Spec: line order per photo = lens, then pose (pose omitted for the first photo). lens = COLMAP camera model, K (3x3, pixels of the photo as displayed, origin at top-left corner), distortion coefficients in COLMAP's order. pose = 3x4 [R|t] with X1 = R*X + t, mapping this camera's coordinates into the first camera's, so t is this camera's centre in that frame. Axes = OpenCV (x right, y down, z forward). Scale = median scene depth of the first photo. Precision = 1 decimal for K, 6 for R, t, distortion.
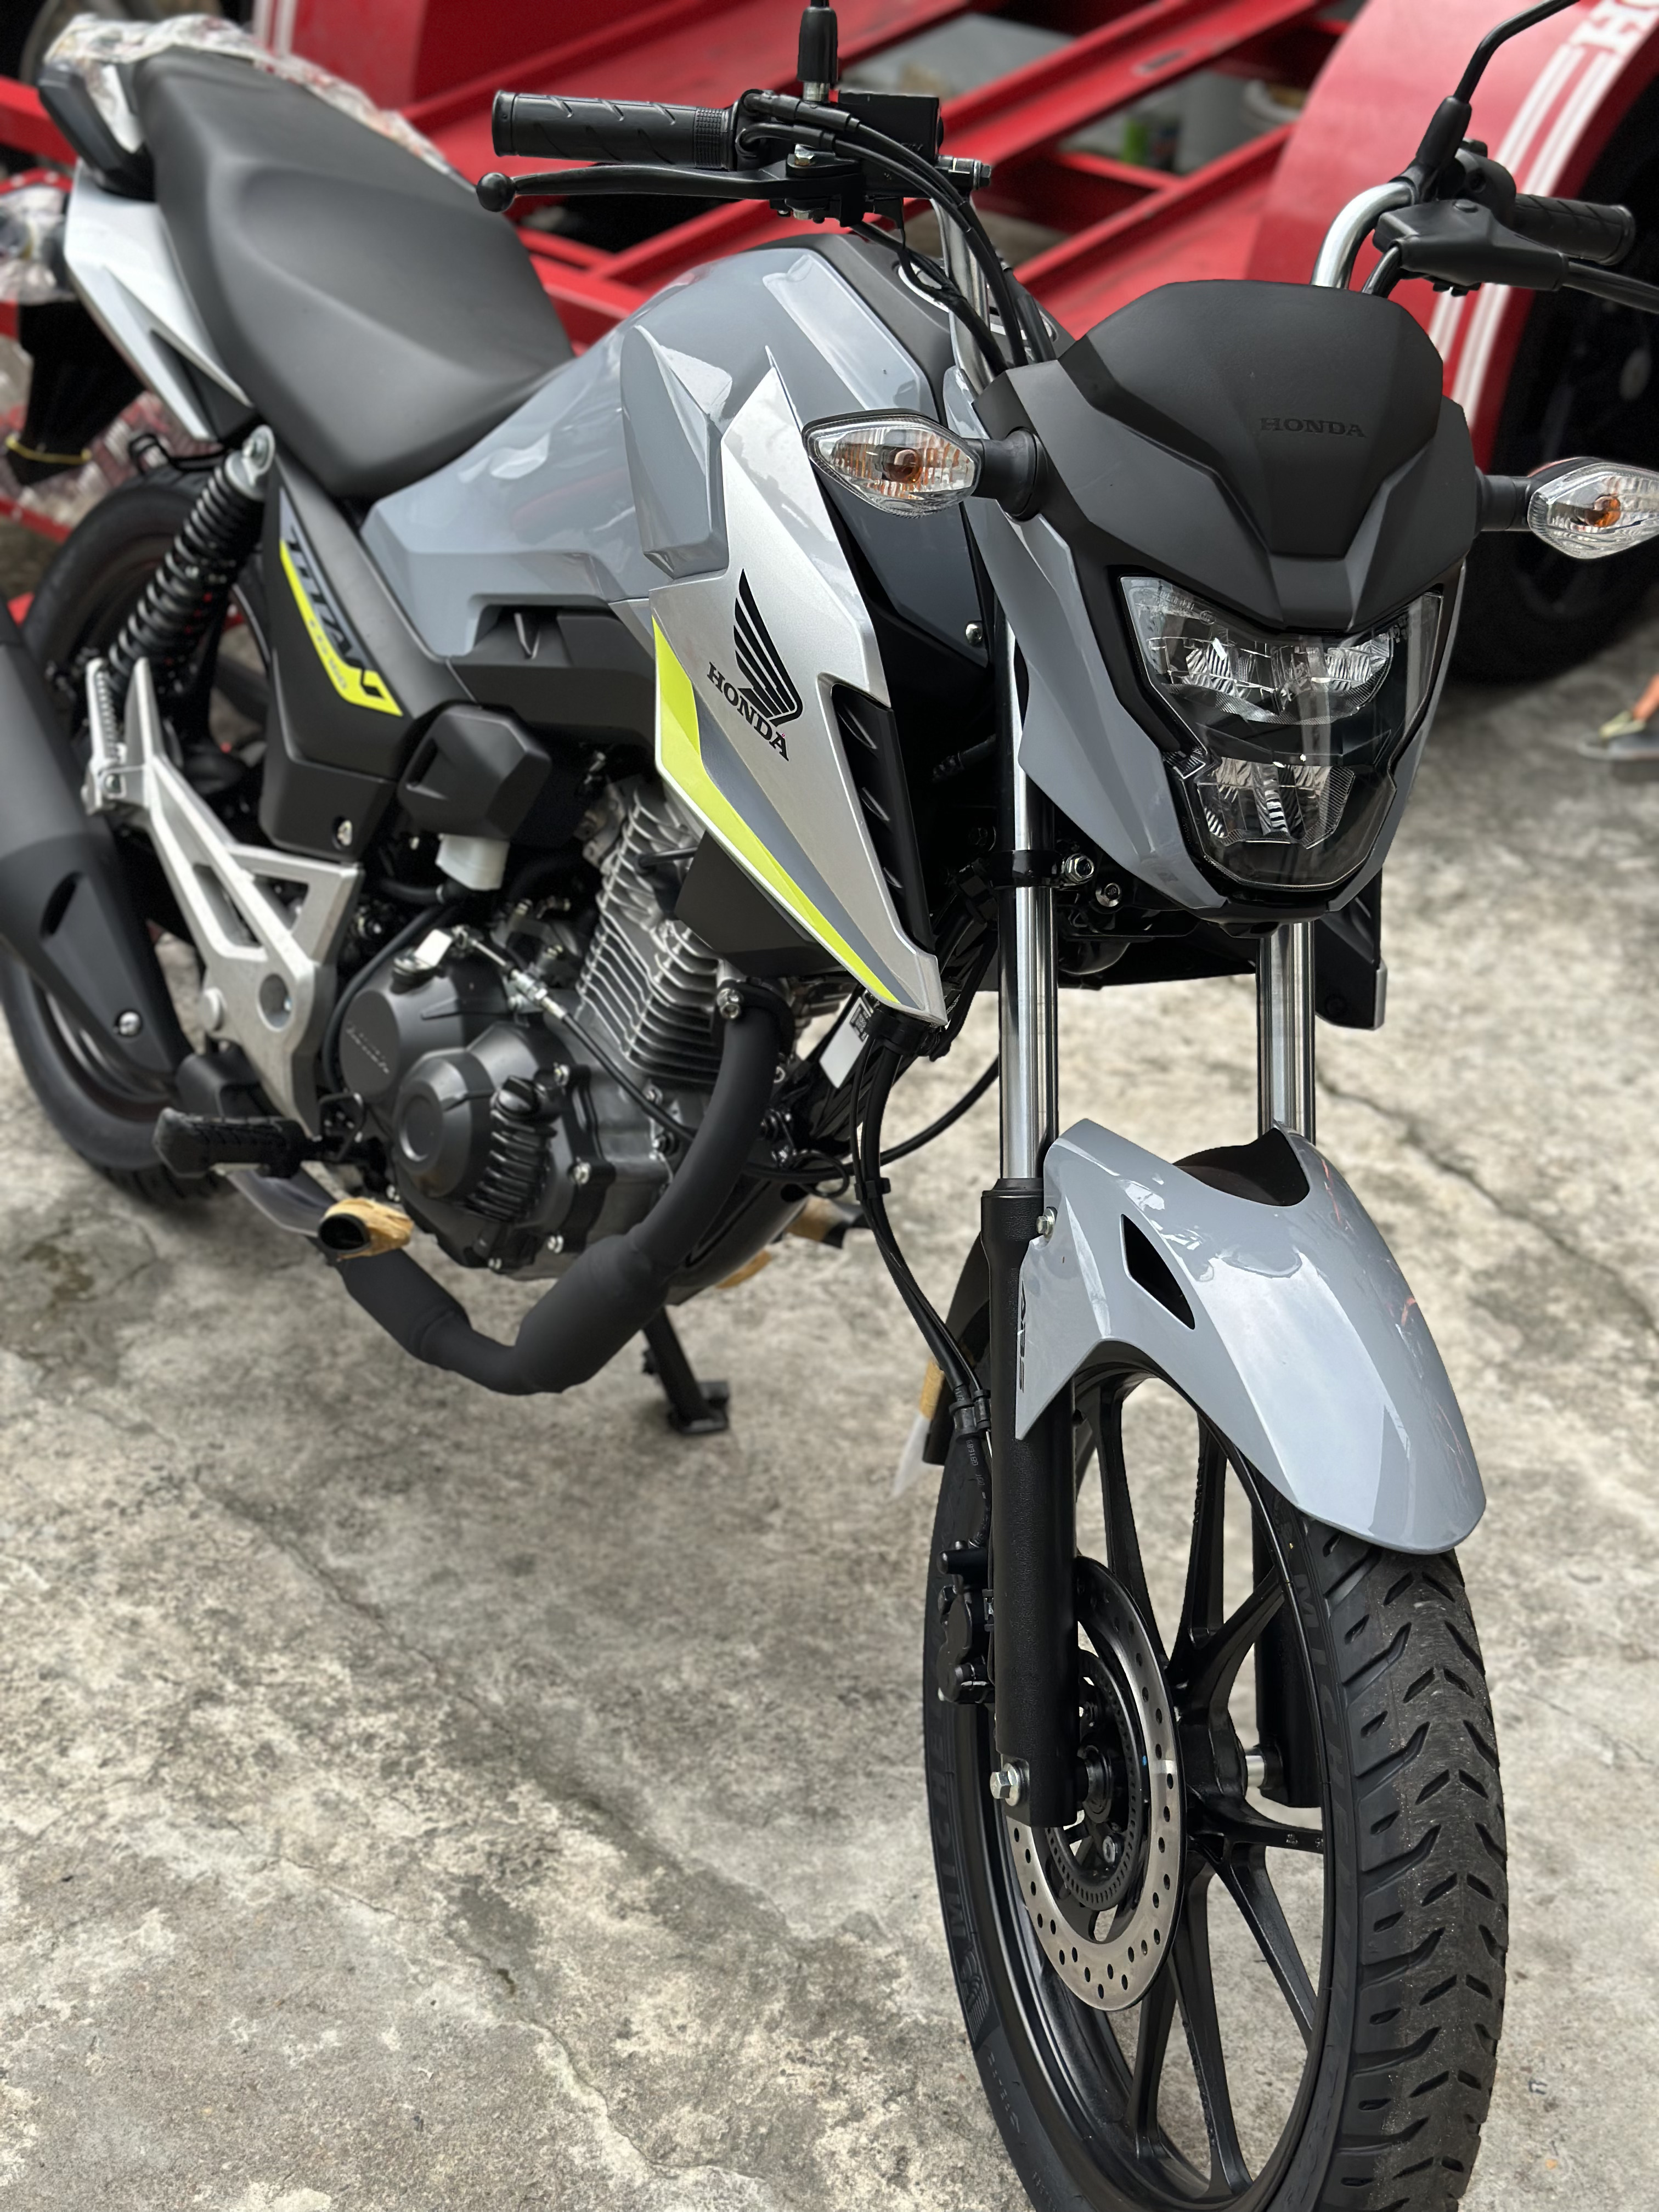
lens RADIAL K [[3033.8, 0, 829.5], [0, 3033.8, 1106.0], [0, 0, 1]] dist [0.183259, -0.374408]
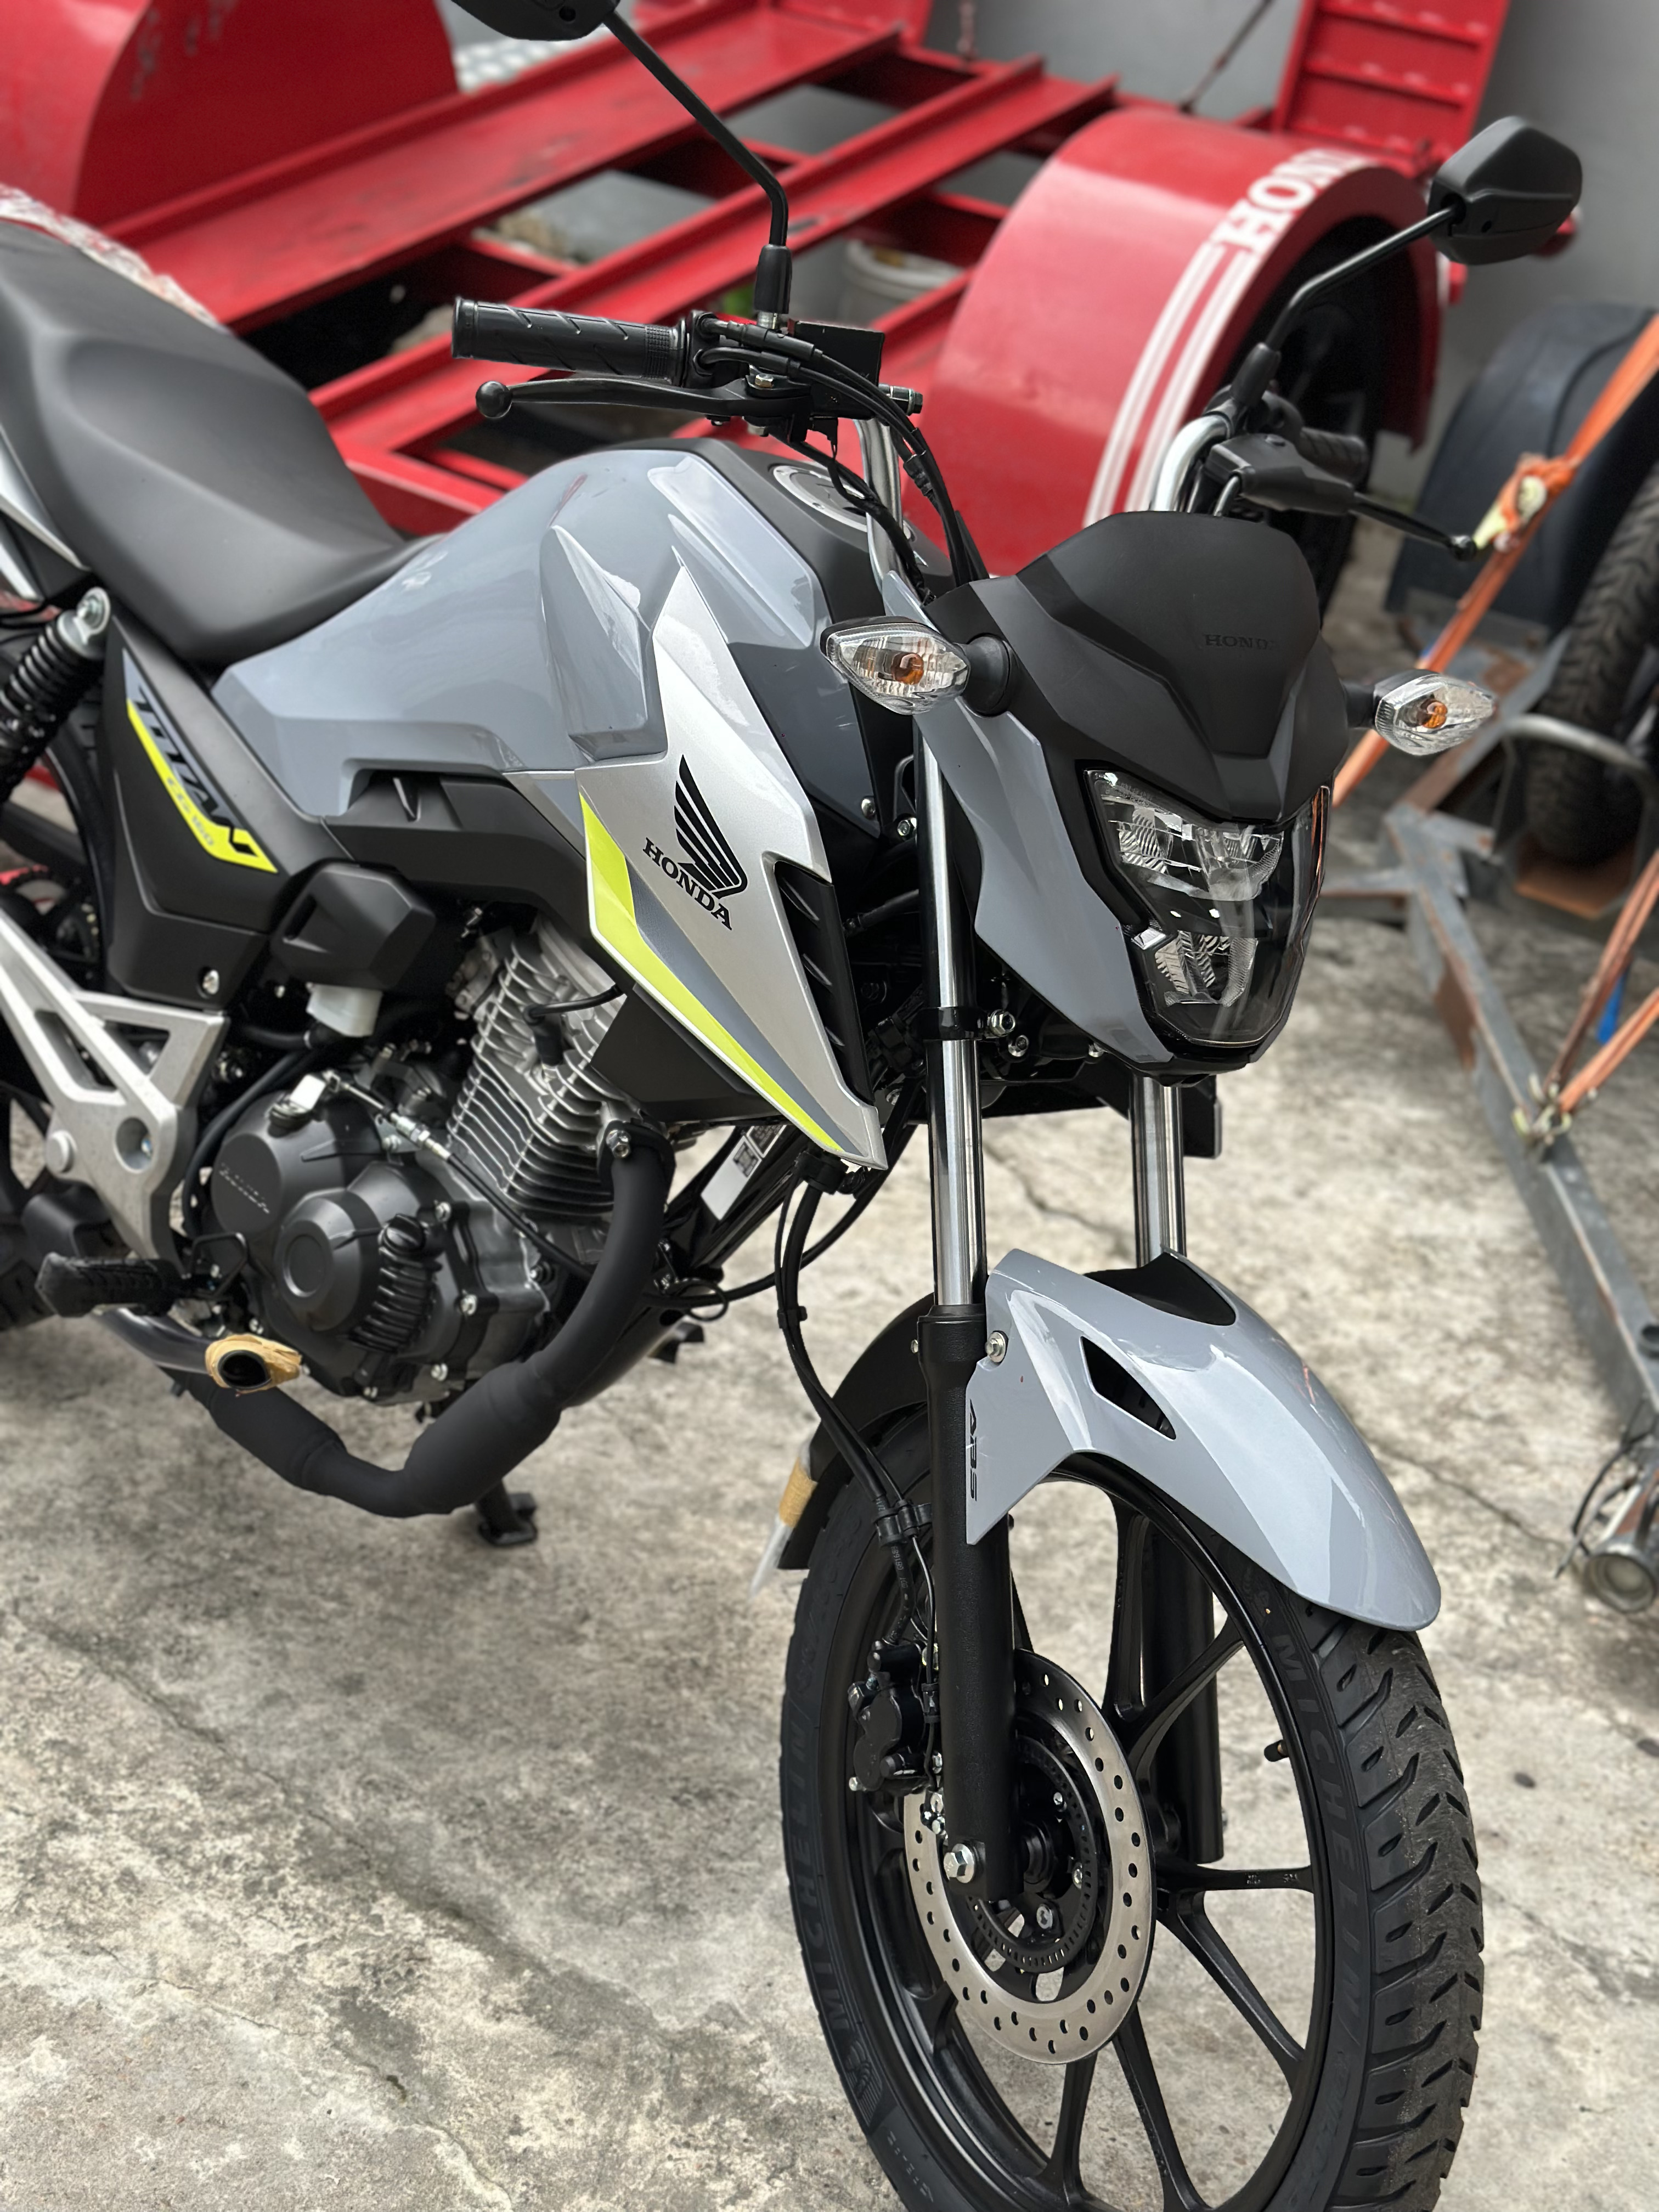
lens RADIAL K [[3121.4, 0, 784.3], [0, 3121.4, 1042.3], [0, 0, 1]] dist [0.222225, -0.507278]
pose [[0.986658, -0.004369, 0.162746, -0.141360], [0.012599, 0.998691, -0.049572, -0.012560], [-0.162316, 0.050961, 0.985422, -0.094691]]
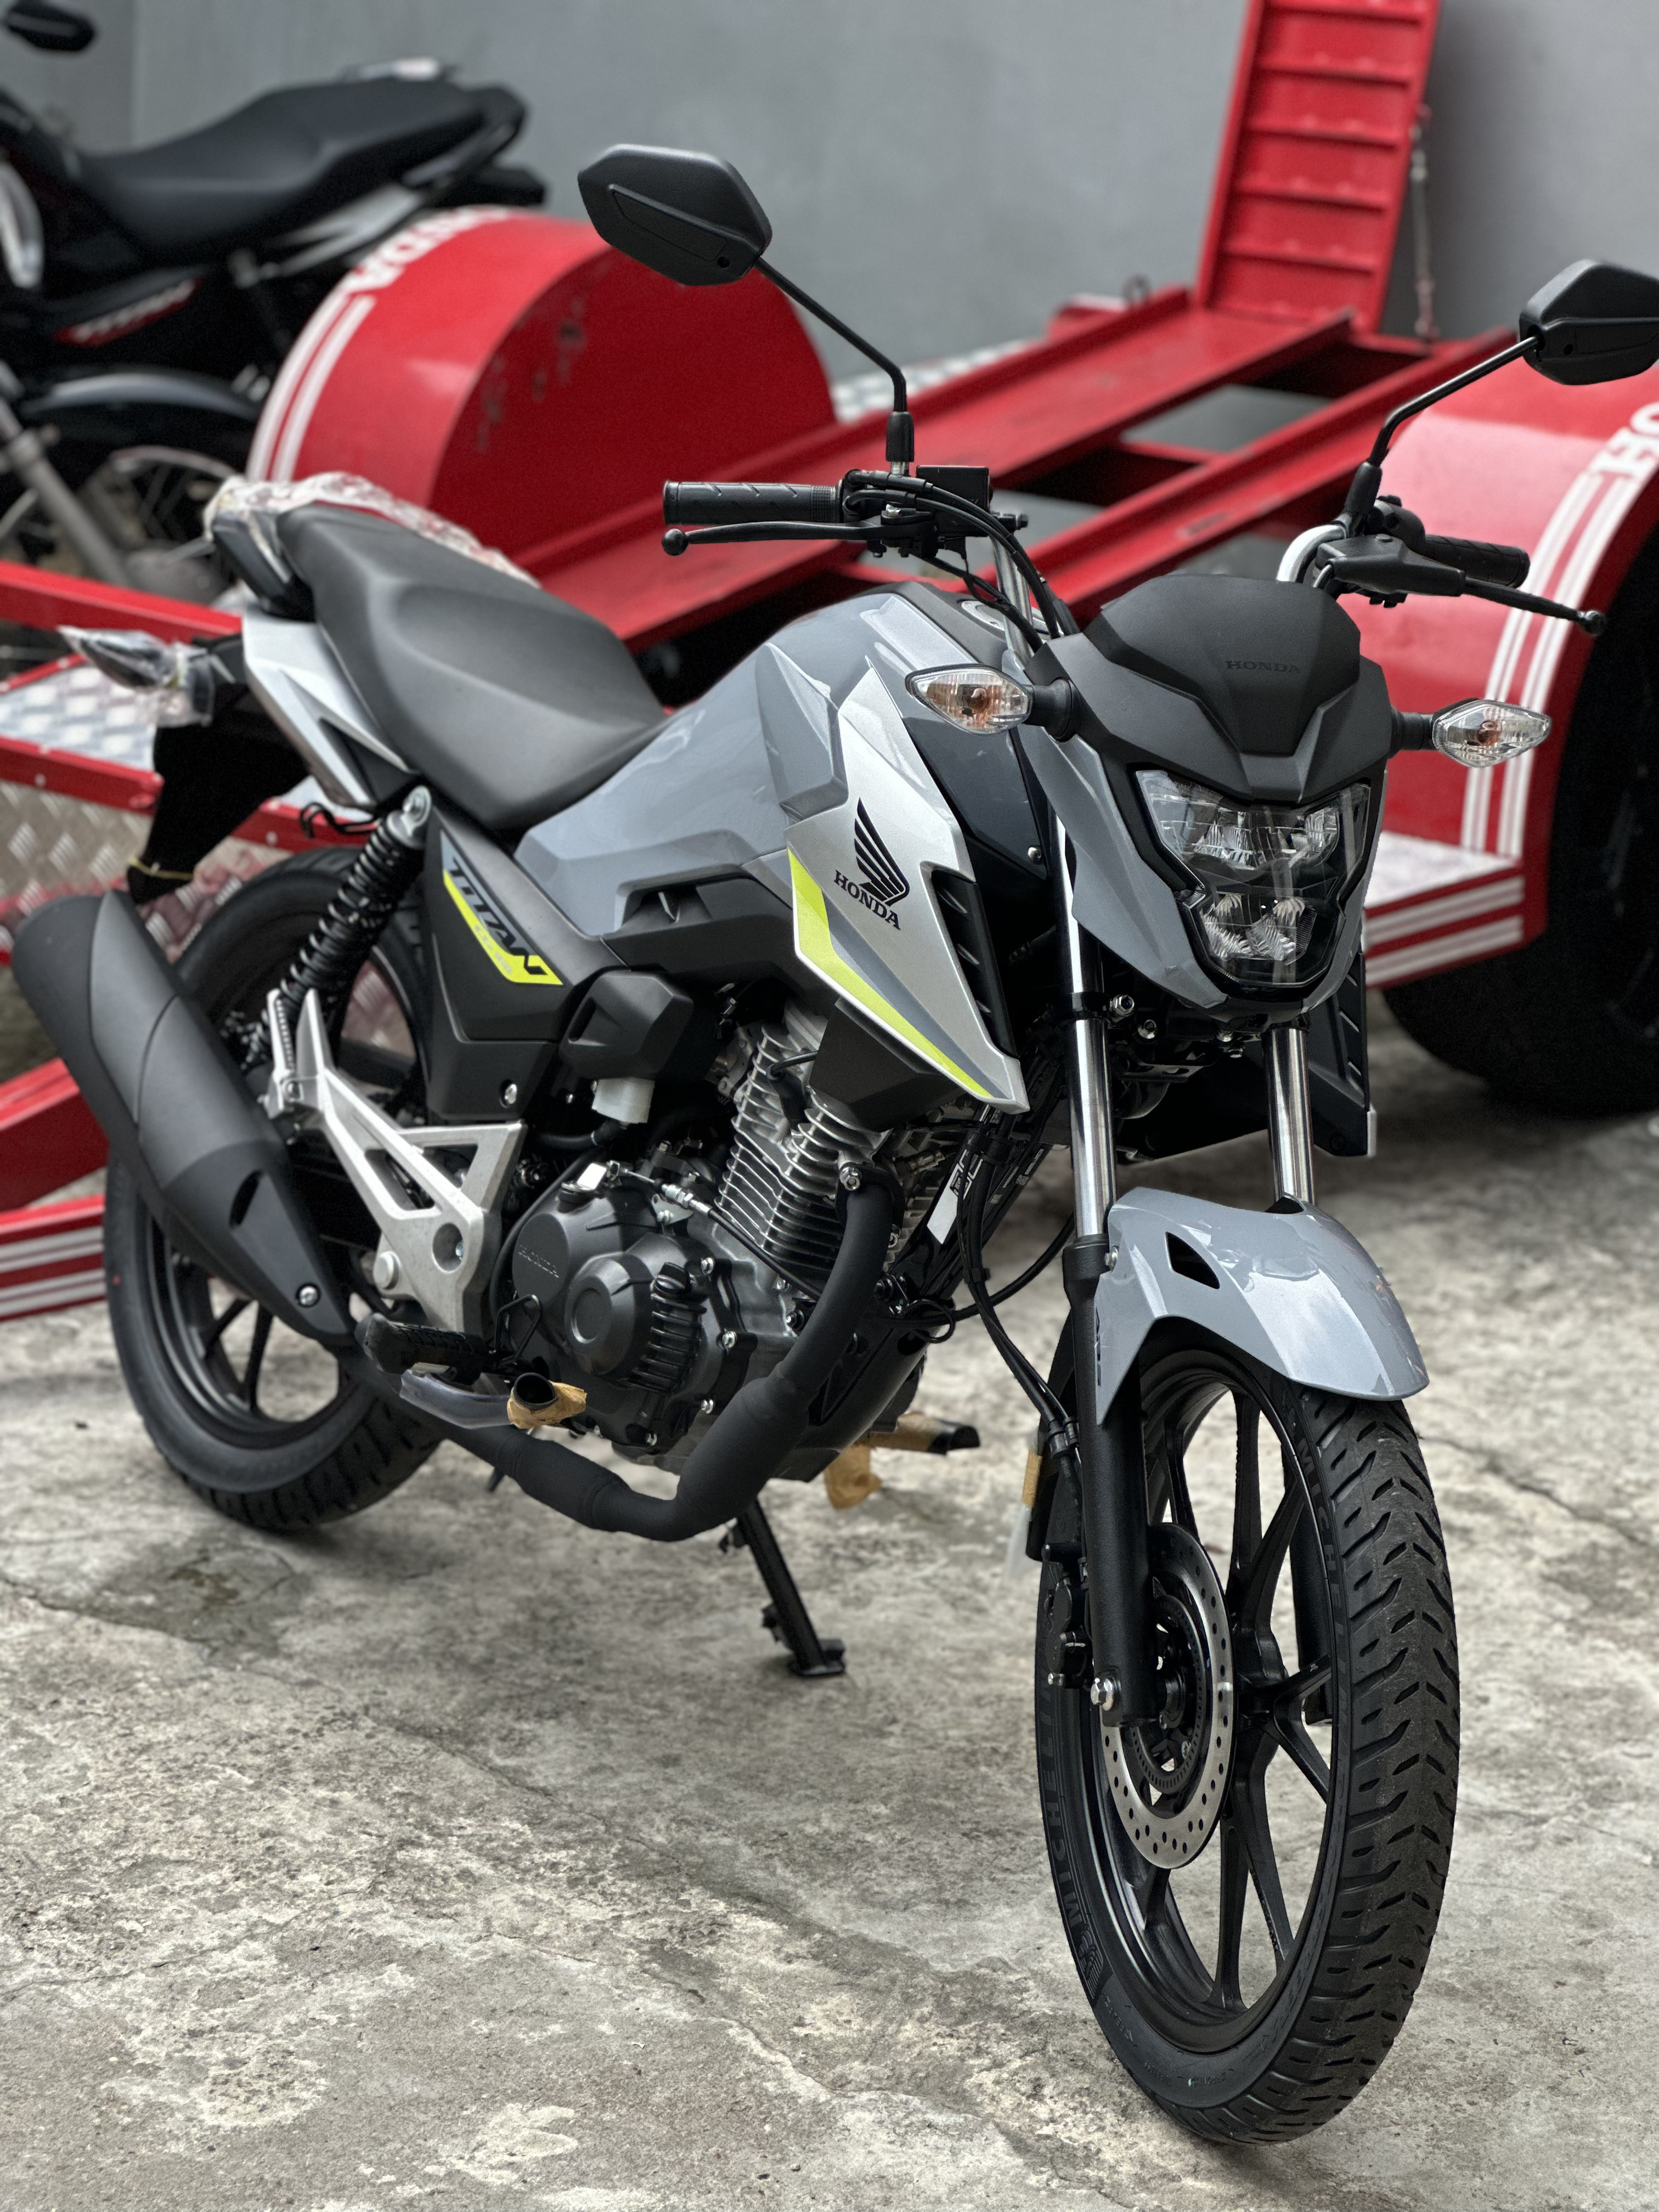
lens RADIAL K [[5345.6, 0, 829.5], [0, 5345.6, 1106.0], [0, 0, 1]] dist [-0.126467, 5.478445]
pose [[0.999150, -0.040033, 0.009786, -0.057165], [0.041210, 0.968621, -0.245102, 0.434696], [0.000334, 0.245297, 0.969448, -1.021932]]
